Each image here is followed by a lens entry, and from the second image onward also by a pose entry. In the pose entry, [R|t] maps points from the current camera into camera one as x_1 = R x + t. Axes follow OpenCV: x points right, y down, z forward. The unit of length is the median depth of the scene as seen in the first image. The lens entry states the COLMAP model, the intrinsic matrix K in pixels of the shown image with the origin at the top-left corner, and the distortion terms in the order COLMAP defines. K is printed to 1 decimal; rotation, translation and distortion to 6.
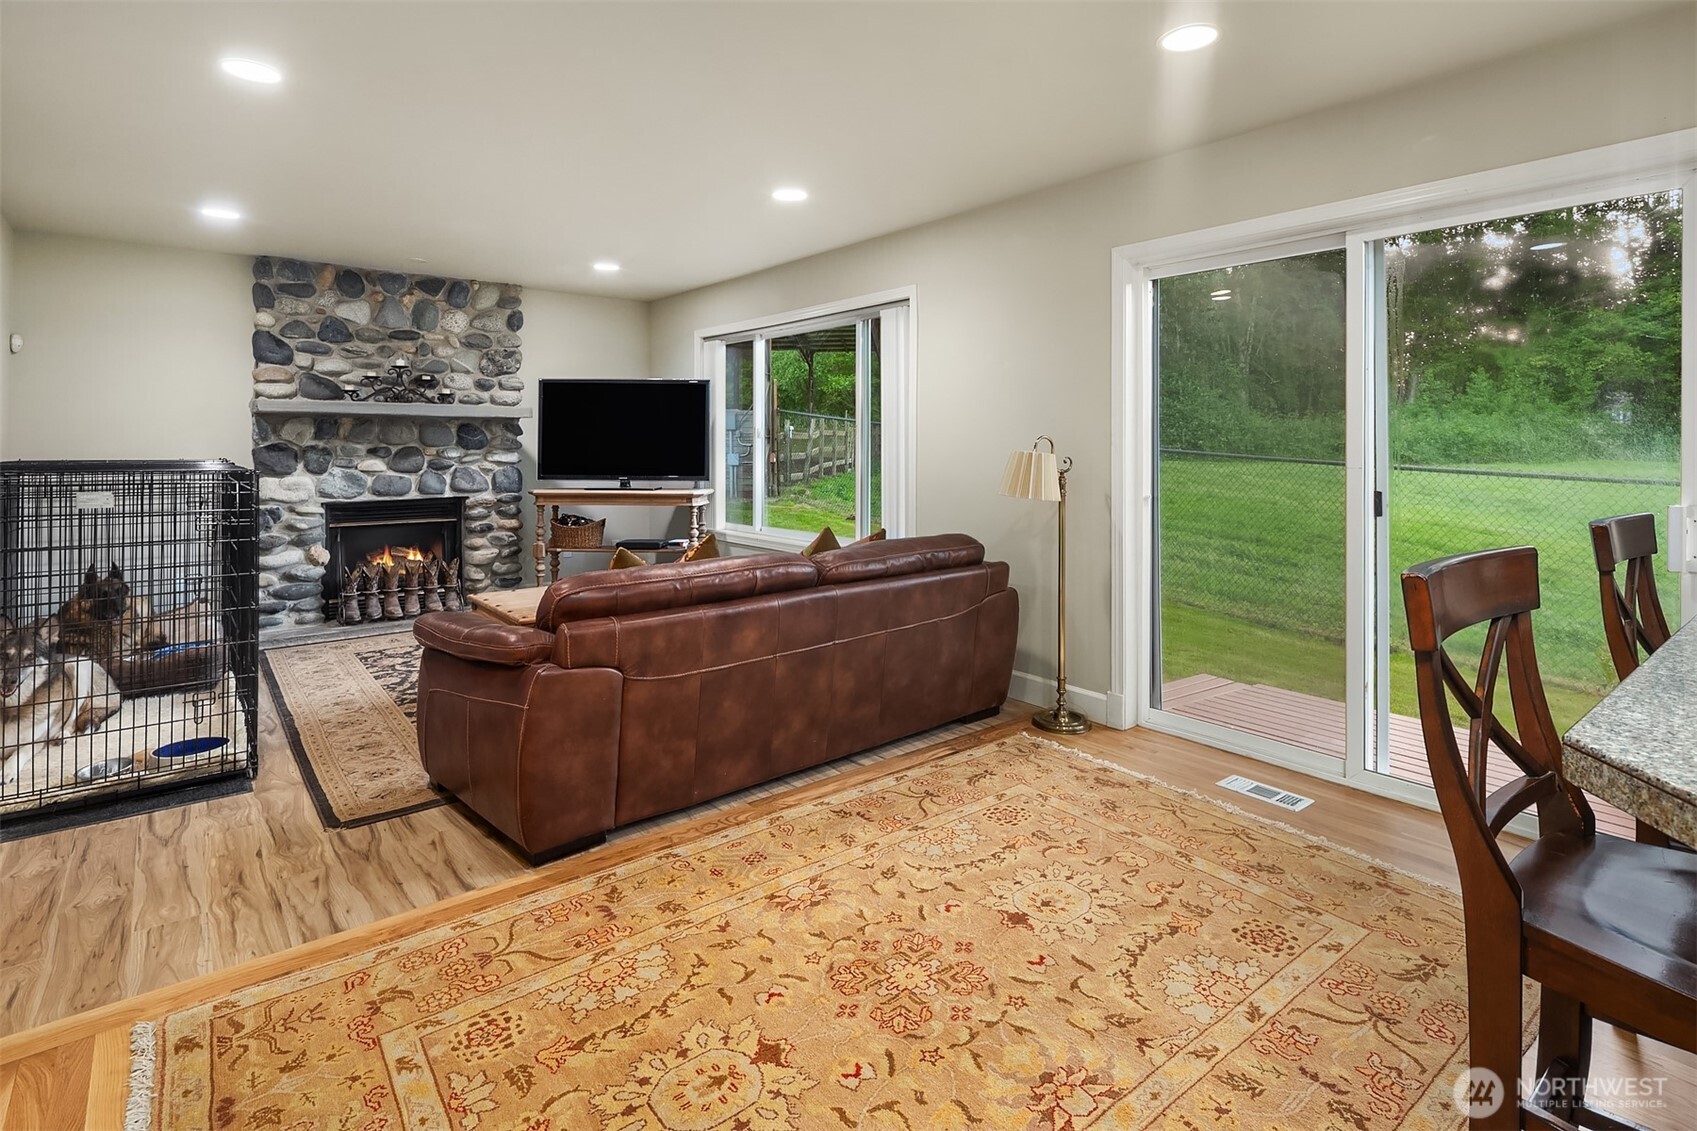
lens RADIAL K [[836.8, 0, 847.3], [0, 836.8, 476.7], [0, 0, 1]] dist [0.006274, -0.005773]
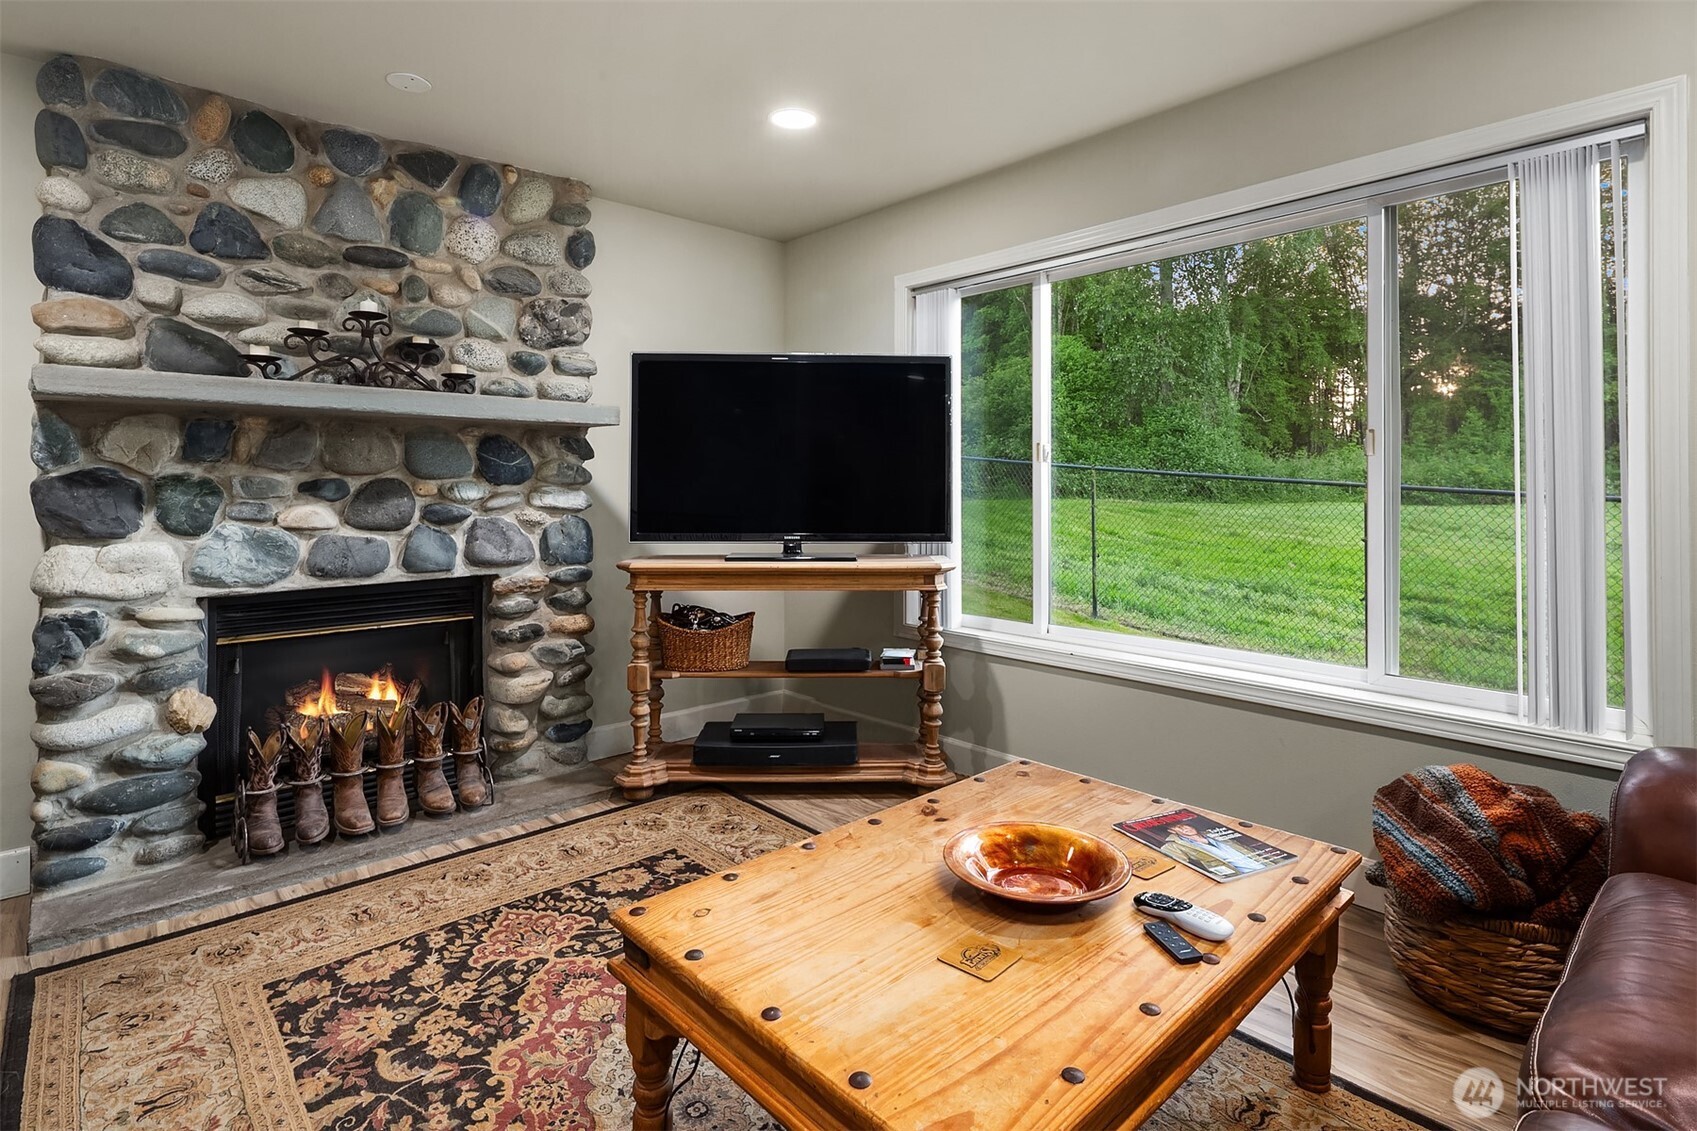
lens RADIAL K [[836.8, 0, 845.7], [0, 836.8, 511.1], [0, 0, 1]] dist [0.006274, -0.005773]
pose [[0.998030, -0.002160, 0.062705, -0.284462], [0.002717, 0.999958, -0.008790, -0.011460], [-0.062683, 0.008943, 0.997993, 0.491394]]
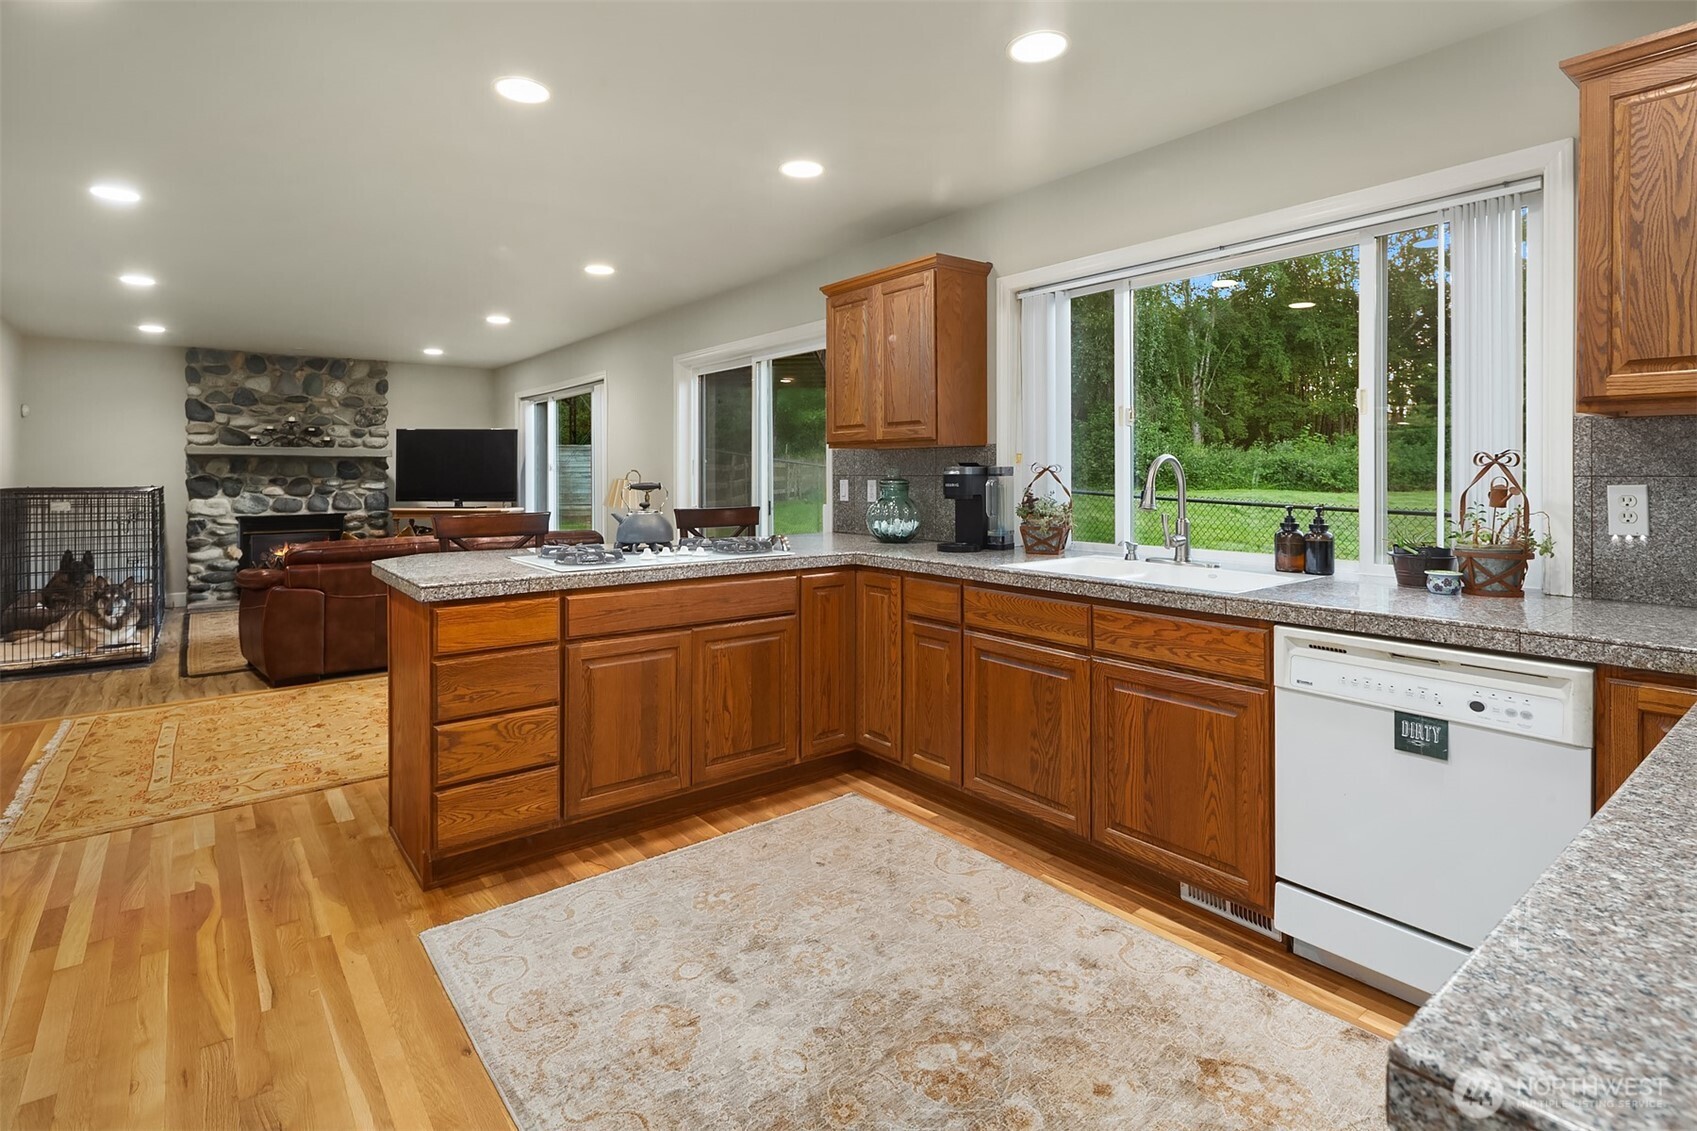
lens RADIAL K [[836.8, 0, 854.1], [0, 836.8, 511.5], [0, 0, 1]] dist [0.006274, -0.005773]
pose [[0.999924, -0.002202, -0.012169, 0.441808], [0.002269, 0.999982, 0.005516, 0.015986], [0.012157, -0.005543, 0.999911, -0.418587]]
